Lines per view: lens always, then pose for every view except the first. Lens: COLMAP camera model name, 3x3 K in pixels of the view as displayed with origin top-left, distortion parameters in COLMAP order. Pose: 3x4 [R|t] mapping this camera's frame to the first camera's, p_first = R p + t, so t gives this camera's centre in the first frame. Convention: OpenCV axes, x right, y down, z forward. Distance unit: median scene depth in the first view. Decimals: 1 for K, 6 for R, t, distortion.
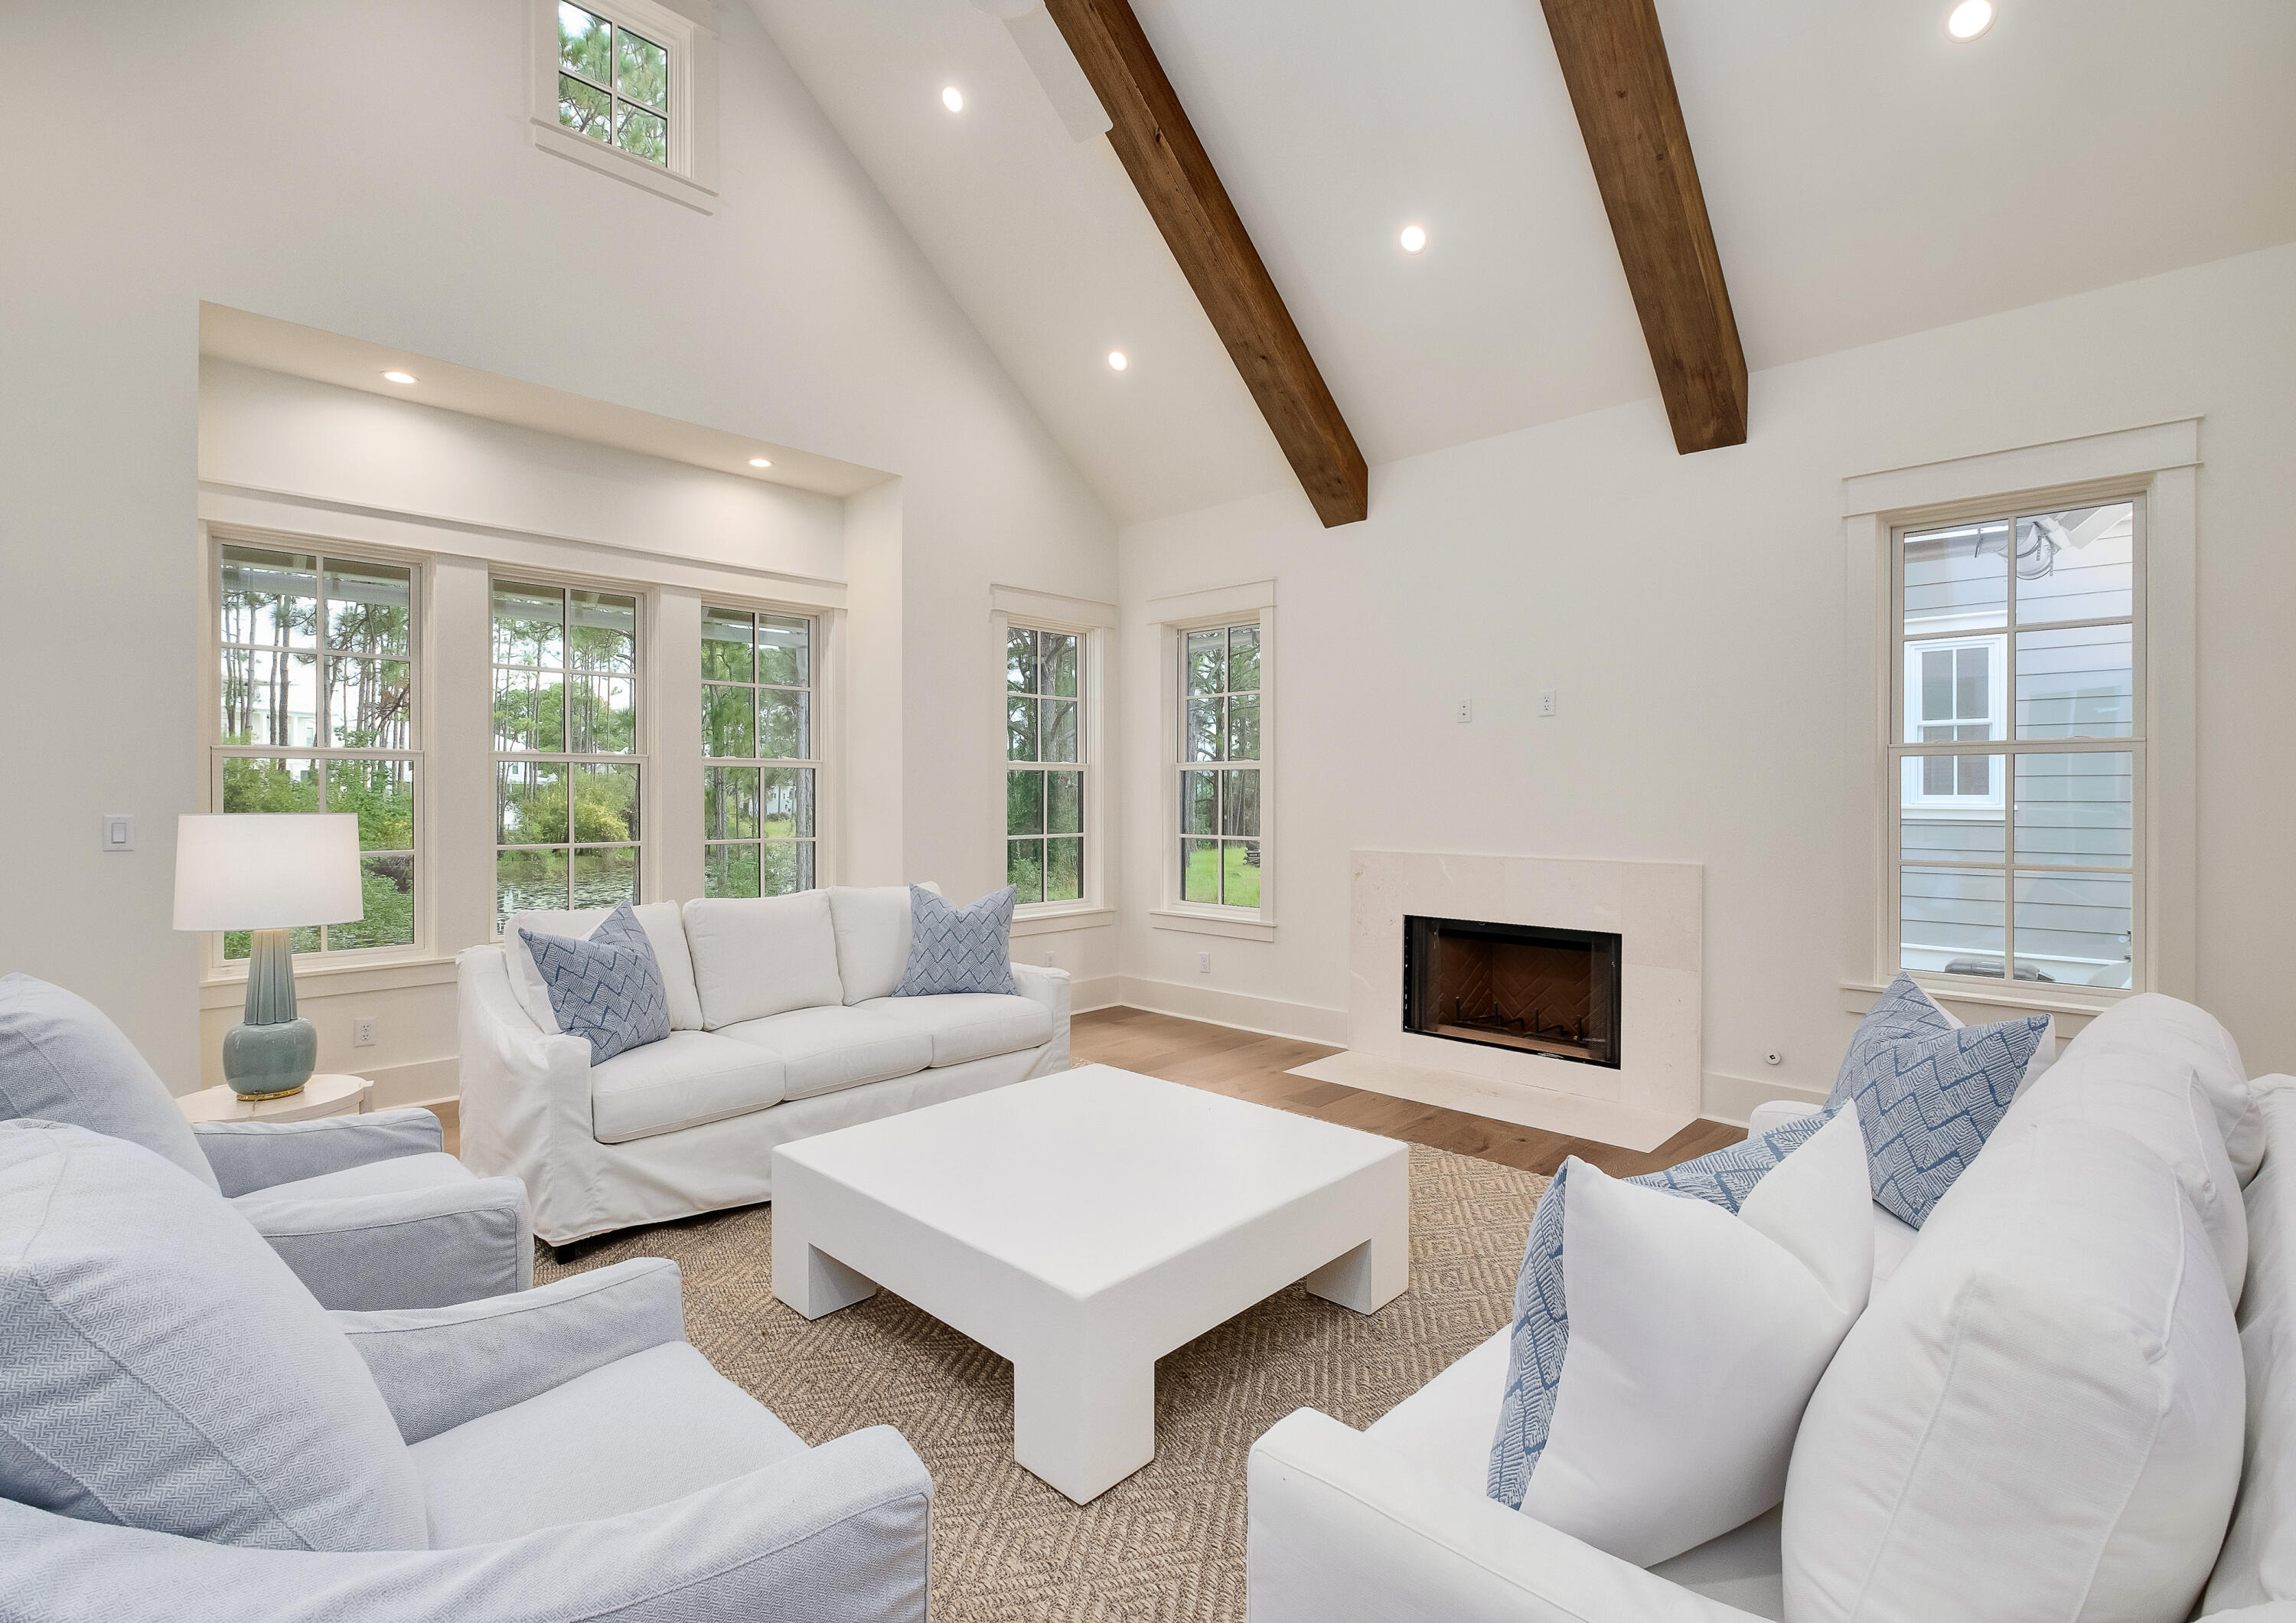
lens RADIAL K [[1021.5, 0, 1215.1], [0, 1021.5, 795.7], [0, 0, 1]] dist [0.001228, 0.000114]
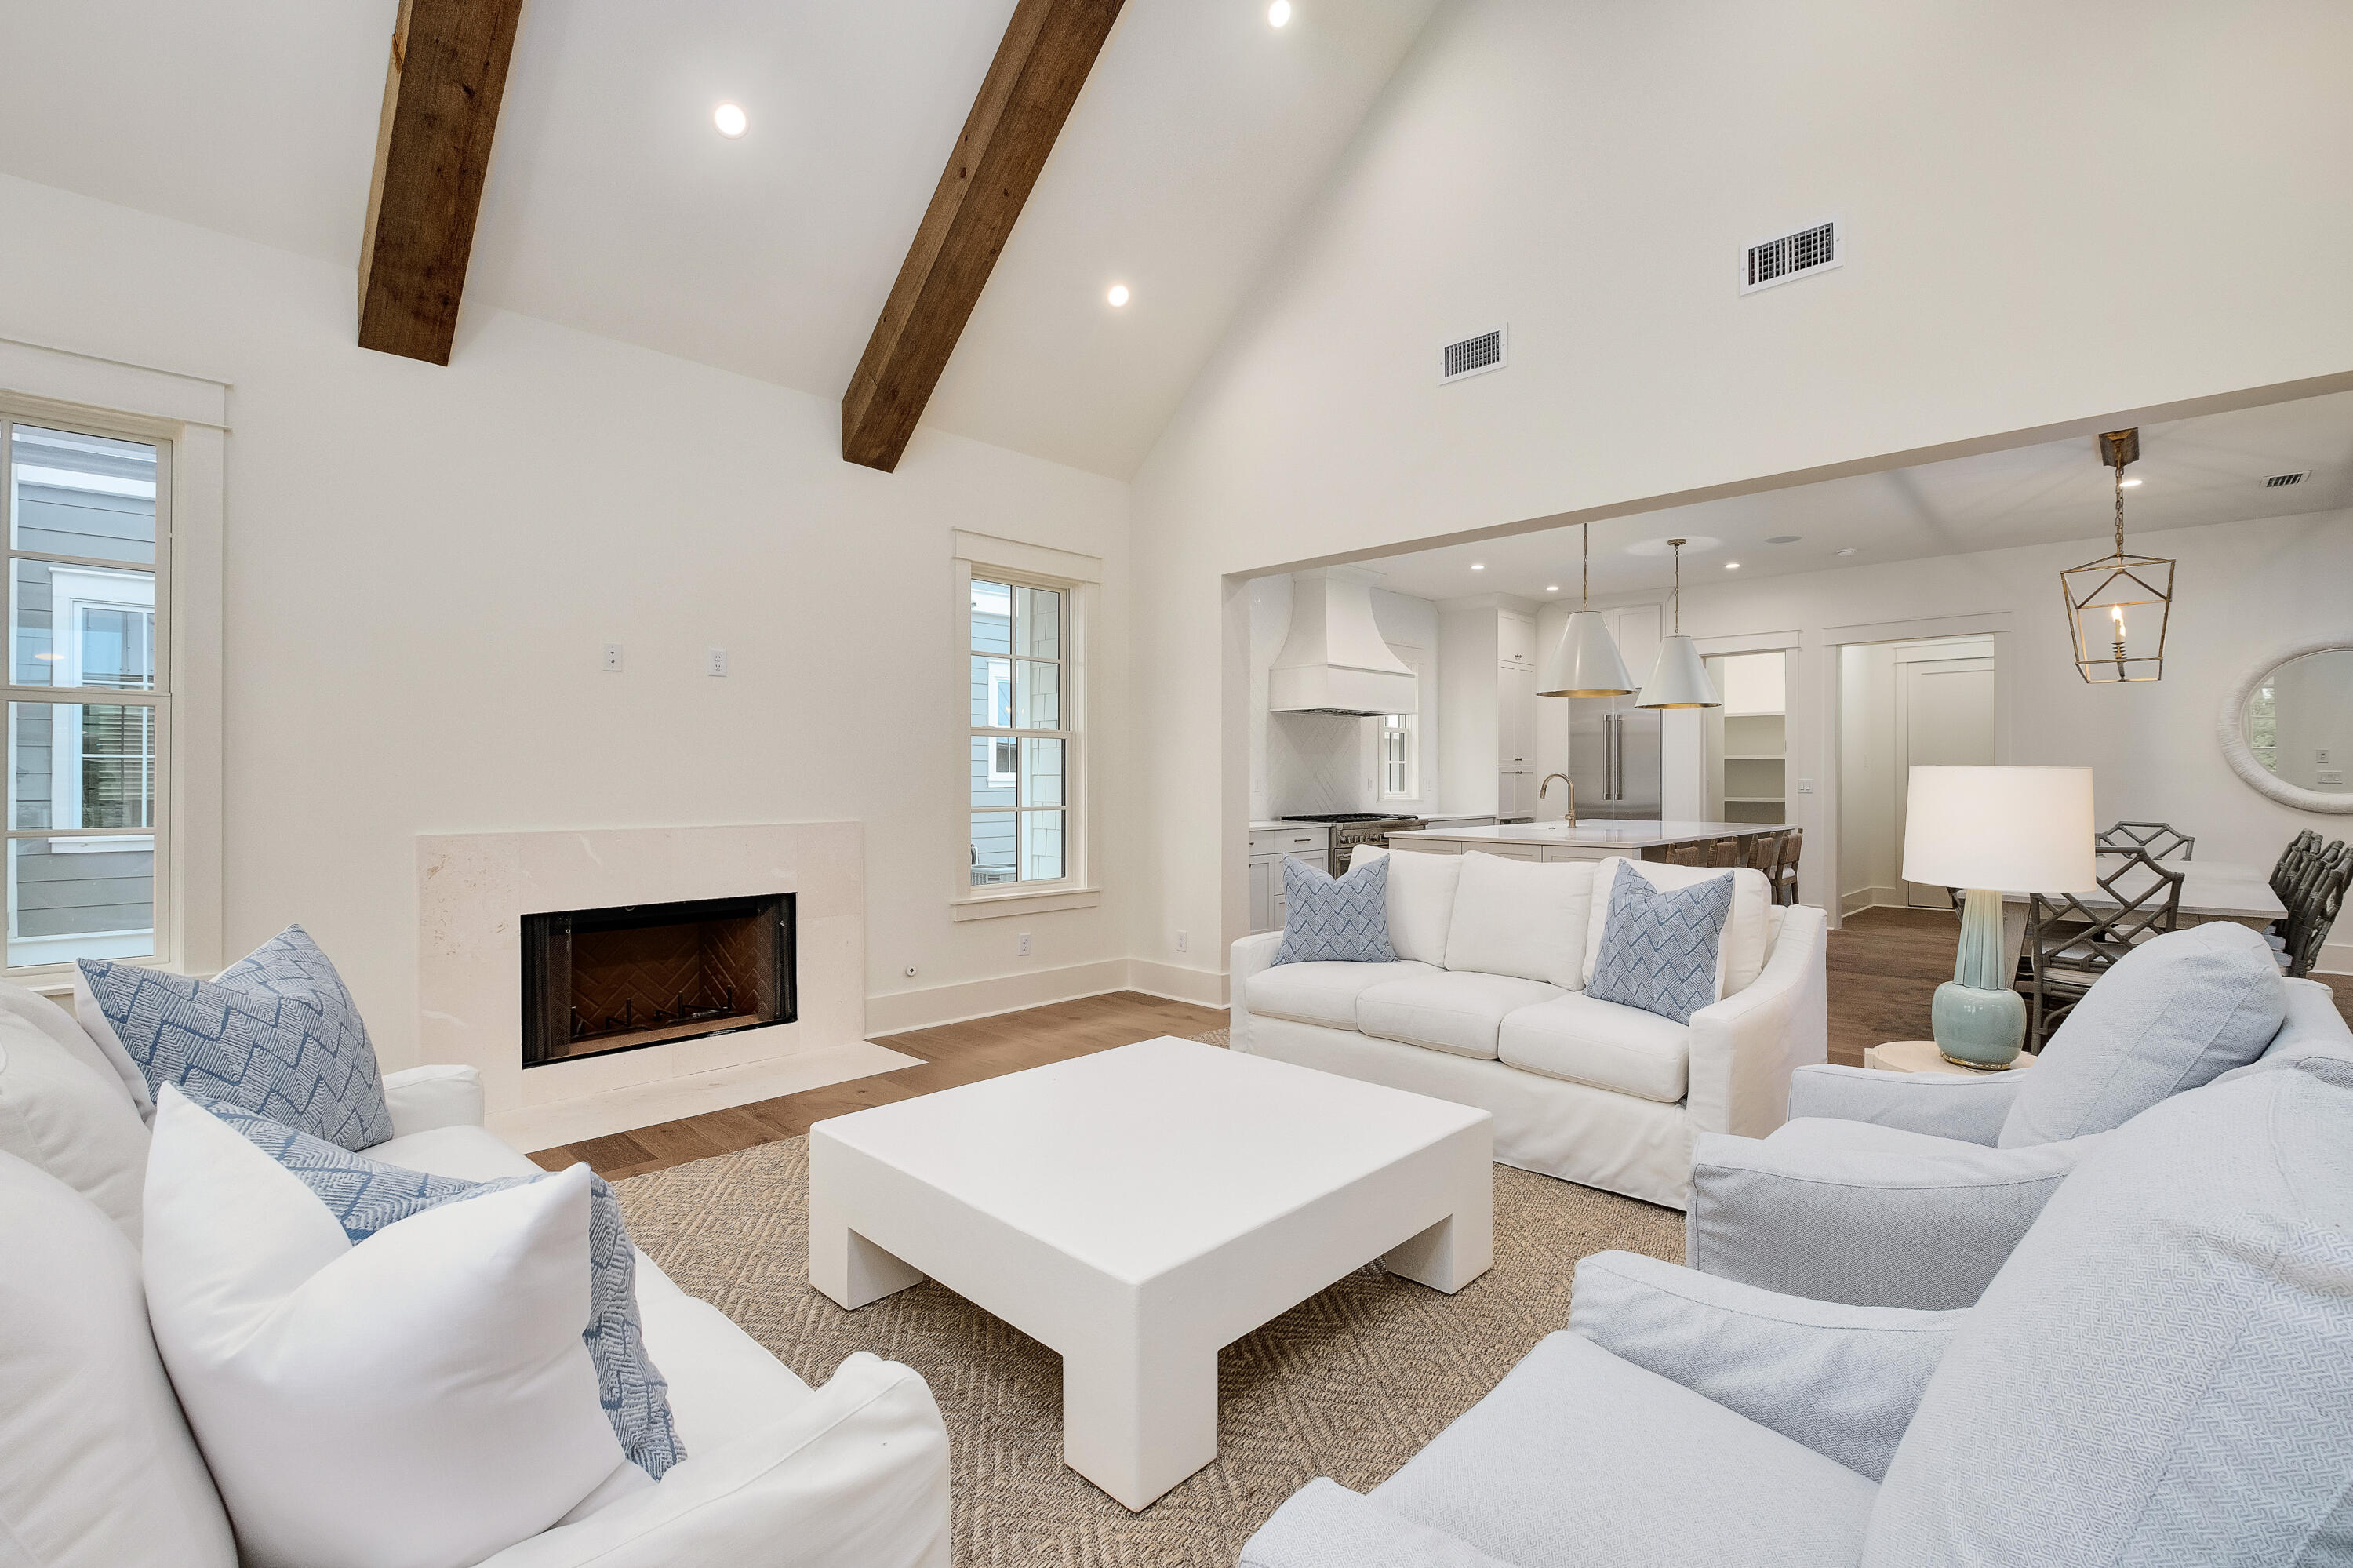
lens RADIAL K [[1027.4, 0, 1189.6], [0, 1027.4, 772.9], [0, 0, 1]] dist [-0.031065, 0.000264]
pose [[0.030146, -0.007025, 0.999521, -0.643872], [-0.012300, 0.999897, 0.007399, -0.000666], [-0.999470, -0.012517, 0.030056, 0.565164]]
